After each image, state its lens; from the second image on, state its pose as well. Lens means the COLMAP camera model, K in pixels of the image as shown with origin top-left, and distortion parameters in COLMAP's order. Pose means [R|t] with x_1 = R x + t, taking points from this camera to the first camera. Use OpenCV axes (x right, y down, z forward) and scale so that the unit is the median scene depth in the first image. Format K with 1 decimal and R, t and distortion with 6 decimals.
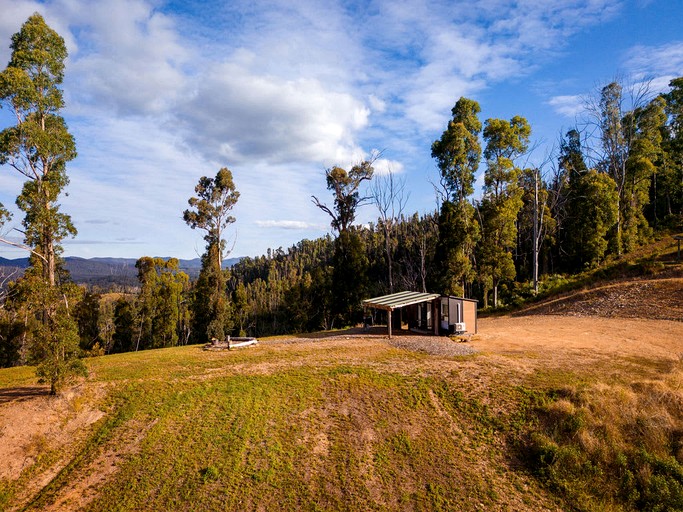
lens RADIAL K [[499.8, 0, 340.5], [0, 499.8, 255.5], [0, 0, 1]] dist [0.087124, -0.080961]
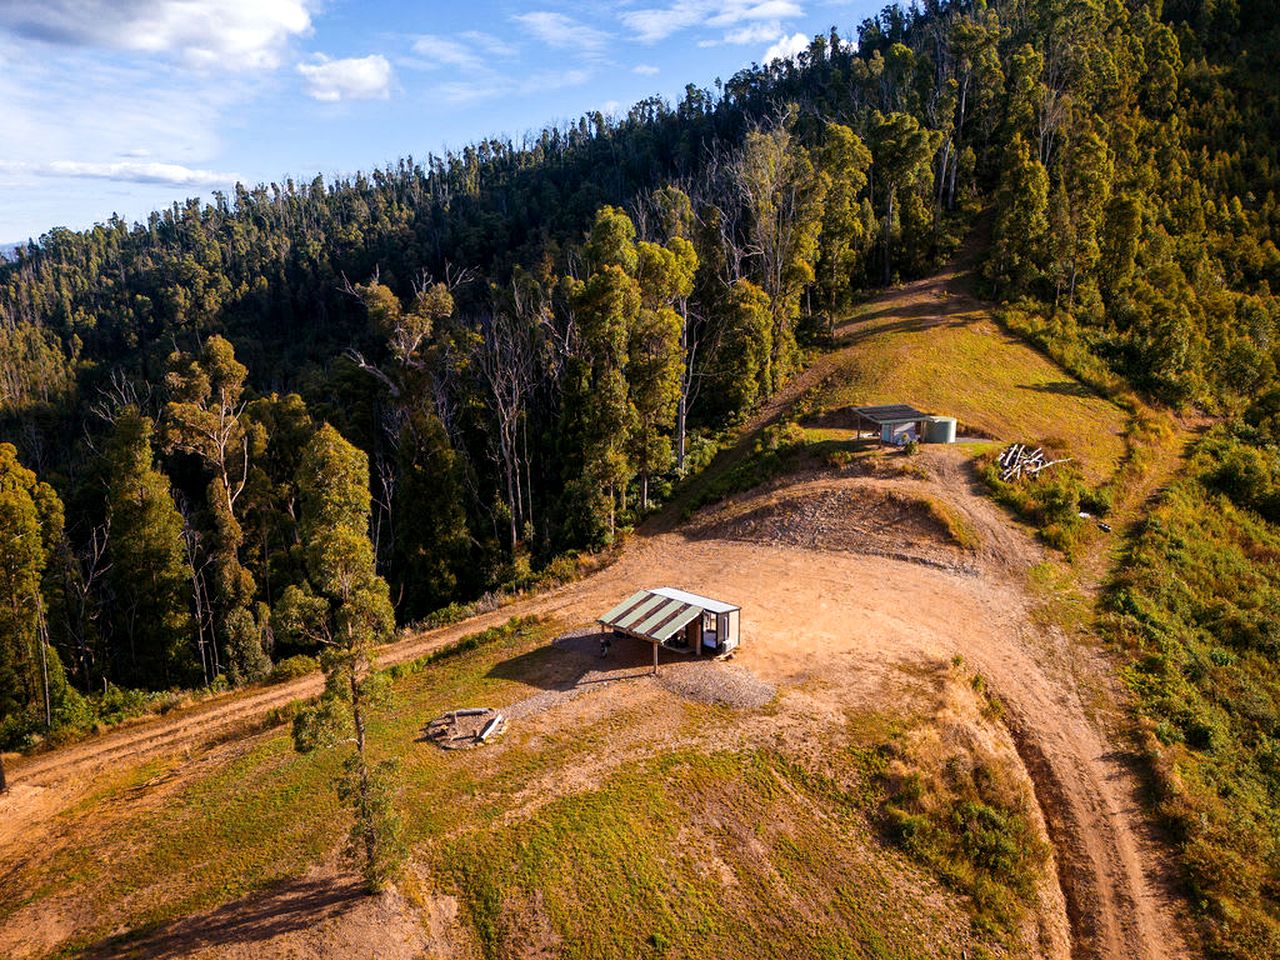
lens RADIAL K [[940.6, 0, 639.0], [0, 940.6, 473.7], [0, 0, 1]] dist [0.085653, -0.106440]
pose [[0.881131, -0.110274, 0.459835, -0.423219], [-0.004824, 0.970282, 0.241931, -0.371782], [-0.472848, -0.215391, 0.854413, -0.160366]]
